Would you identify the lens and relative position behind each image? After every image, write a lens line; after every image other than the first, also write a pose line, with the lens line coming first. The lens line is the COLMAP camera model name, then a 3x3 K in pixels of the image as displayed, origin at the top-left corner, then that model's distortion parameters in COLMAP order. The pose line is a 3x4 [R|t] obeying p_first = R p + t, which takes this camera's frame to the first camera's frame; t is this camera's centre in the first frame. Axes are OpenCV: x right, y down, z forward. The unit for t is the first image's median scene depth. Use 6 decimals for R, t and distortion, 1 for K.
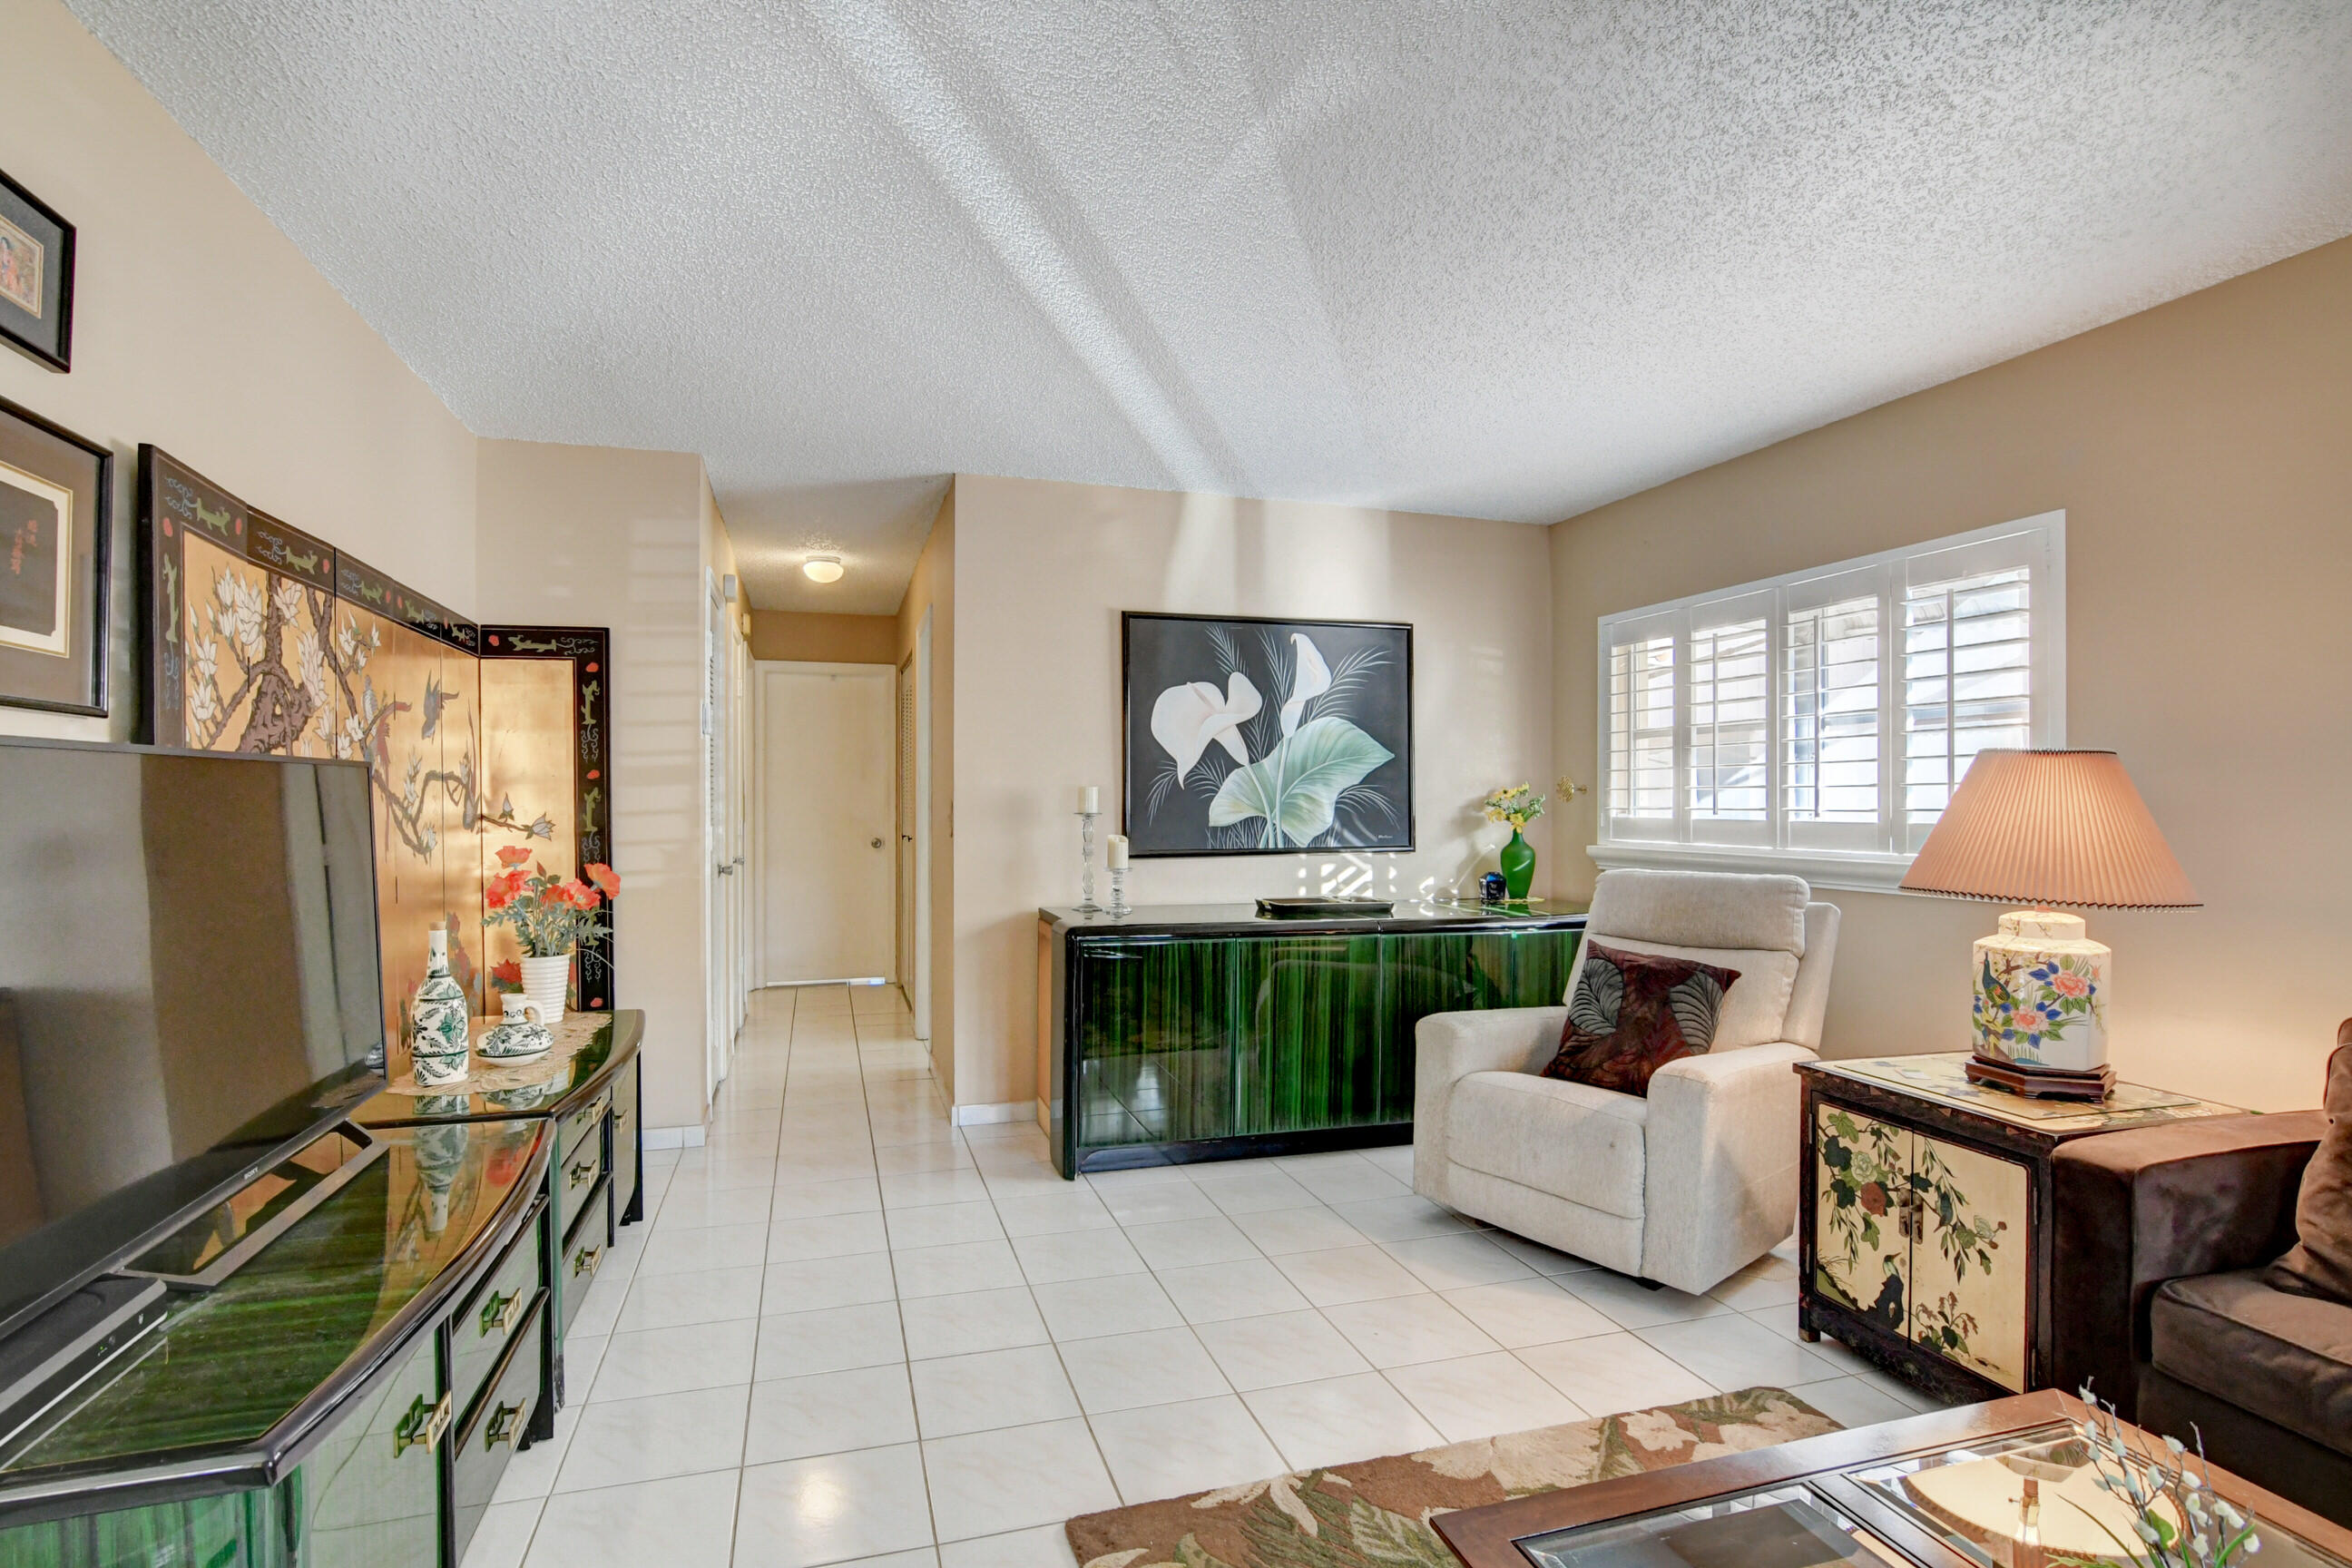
lens RADIAL K [[1152.5, 0, 1164.9], [0, 1152.5, 804.1], [0, 0, 1]] dist [-0.023453, 0.005835]
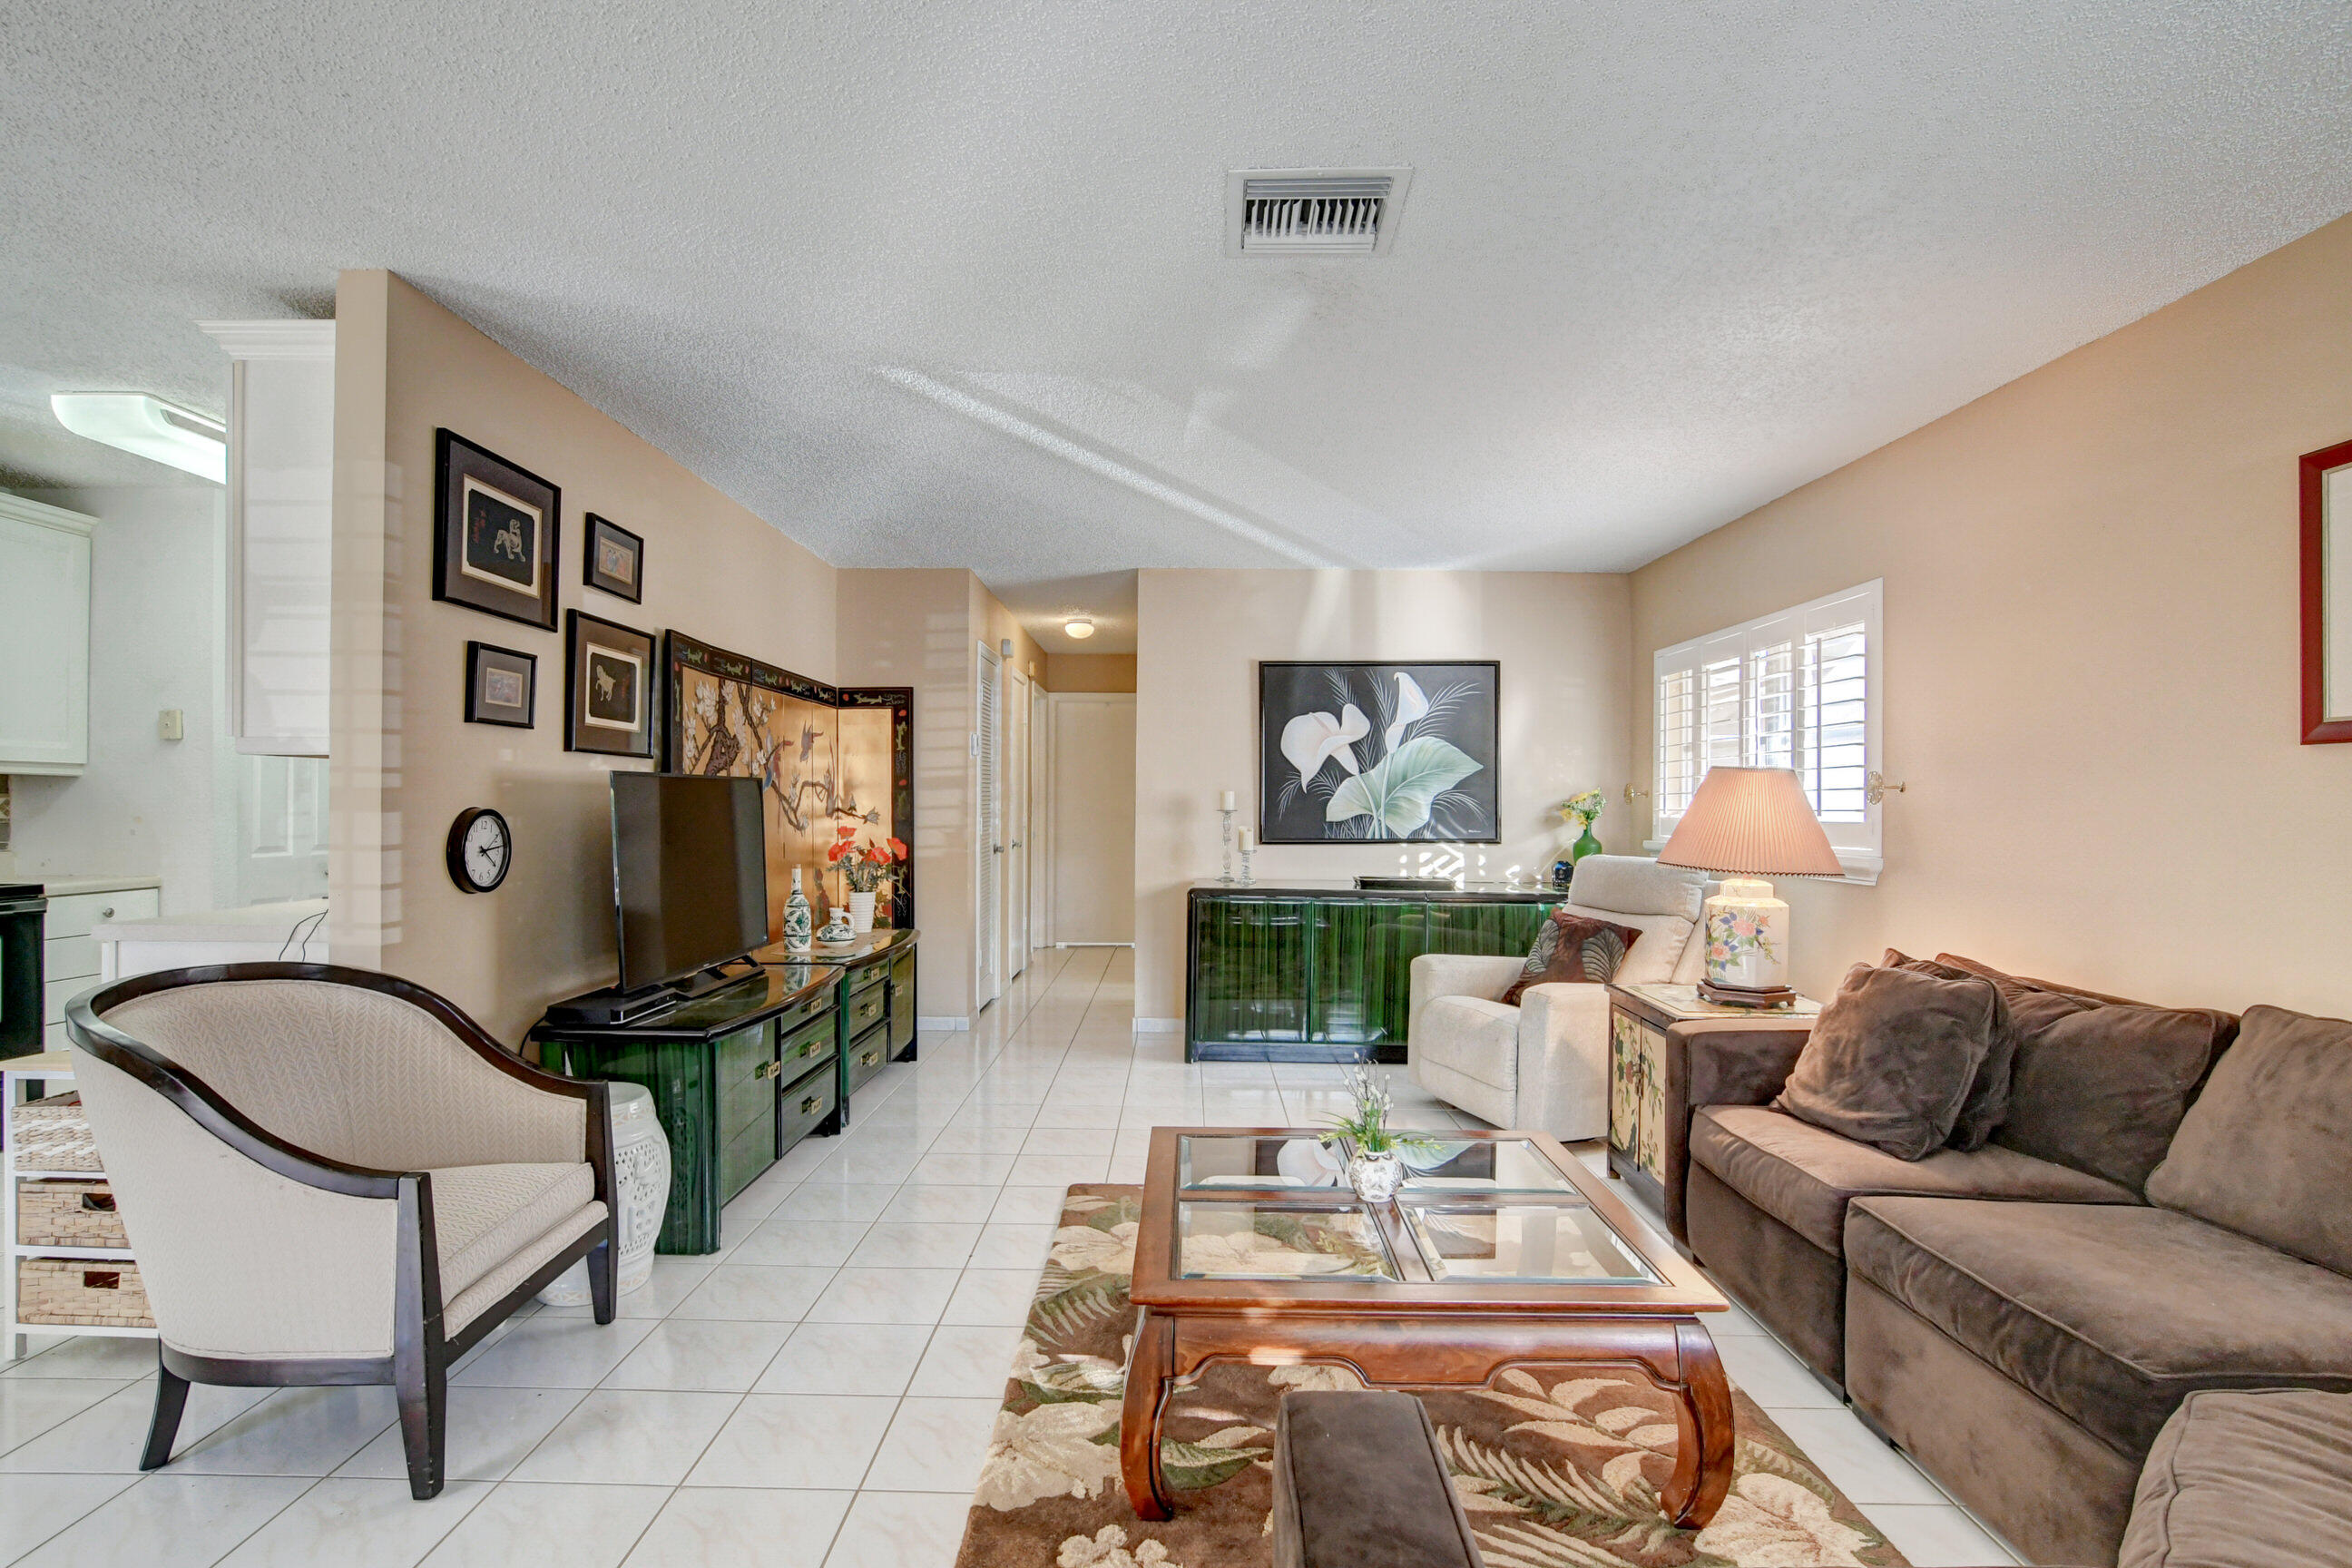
lens RADIAL K [[1152.5, 0, 1165.1], [0, 1152.5, 799.4], [0, 0, 1]] dist [-0.023453, 0.005835]
pose [[0.951983, 0.003956, -0.306125, 0.364850], [-0.006198, 0.999961, -0.006355, 0.005189], [0.306088, 0.007947, 0.951970, -0.428137]]
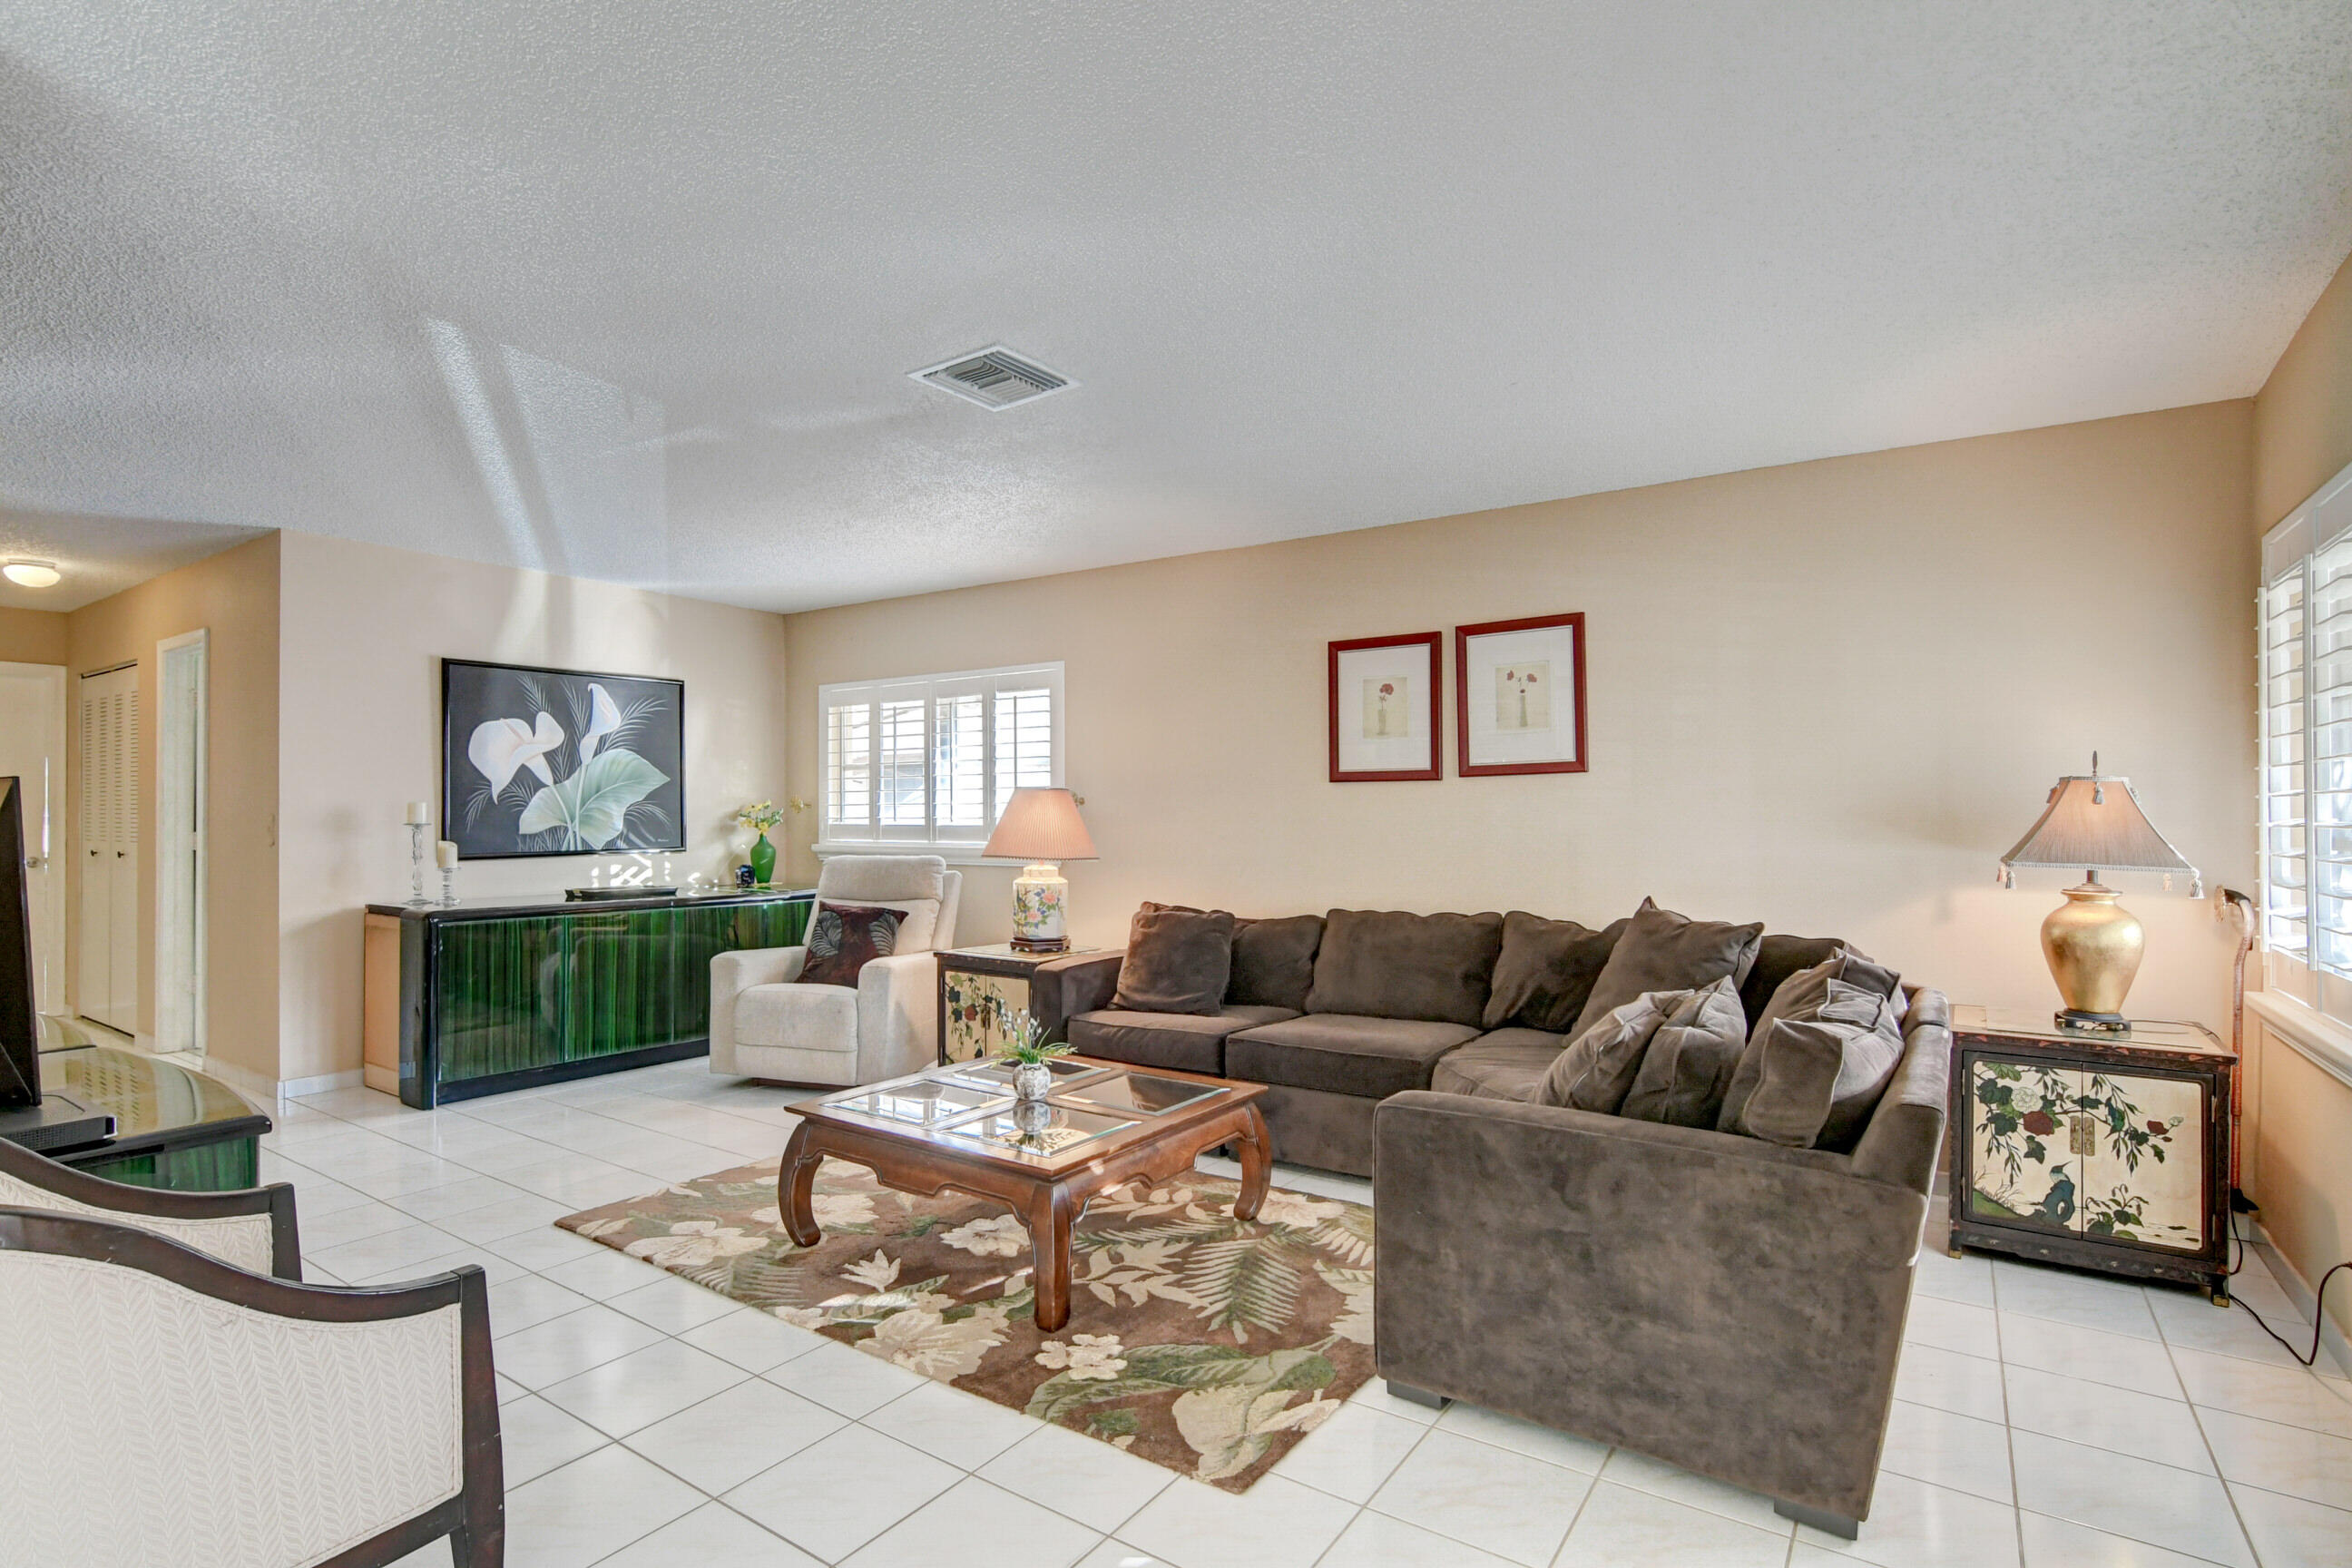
lens RADIAL K [[1152.5, 0, 1166.4], [0, 1152.5, 803.0], [0, 0, 1]] dist [-0.023453, 0.005835]
pose [[0.779985, 0.002462, 0.625794, -0.262306], [0.005314, 0.999930, -0.010557, 0.003350], [-0.625776, 0.011559, 0.779917, -0.560185]]
